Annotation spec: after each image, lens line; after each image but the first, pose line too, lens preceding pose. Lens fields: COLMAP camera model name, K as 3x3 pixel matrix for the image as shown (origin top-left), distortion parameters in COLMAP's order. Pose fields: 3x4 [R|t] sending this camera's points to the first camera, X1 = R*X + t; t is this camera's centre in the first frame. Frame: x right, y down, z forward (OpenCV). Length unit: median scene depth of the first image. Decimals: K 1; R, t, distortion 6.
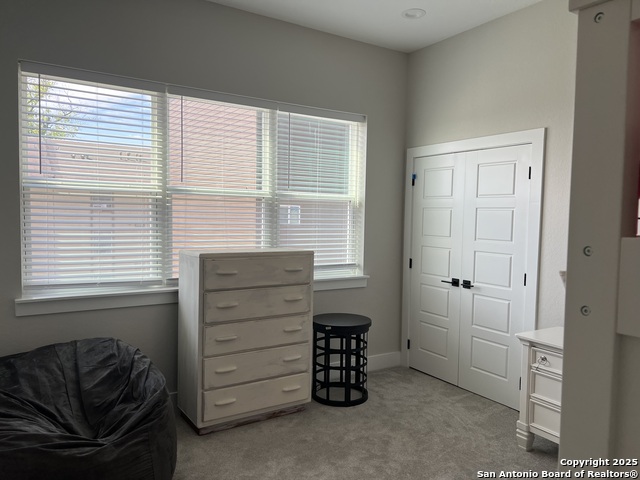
lens RADIAL K [[480.7, 0, 320.0], [0, 480.7, 240.0], [0, 0, 1]] dist [0.071841, -0.101846]
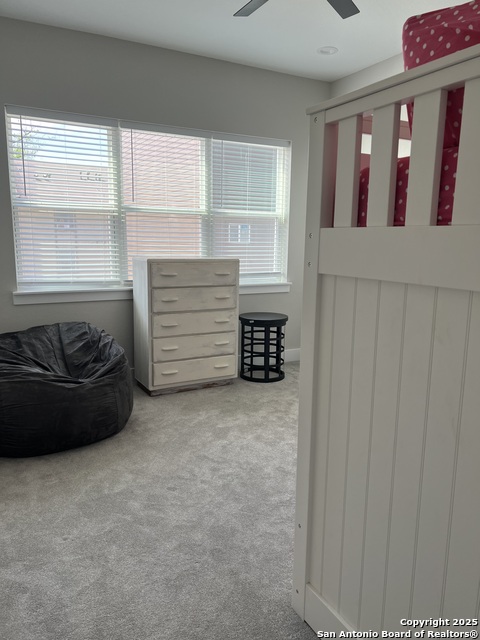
lens RADIAL K [[480.7, 0, 240.0], [0, 480.7, 320.0], [0, 0, 1]] dist [0.071841, -0.101846]
pose [[0.996887, 0.012243, -0.077891, 0.087566], [-0.002601, 0.992440, 0.122705, 0.027942], [0.078805, -0.122120, 0.989382, -0.242046]]
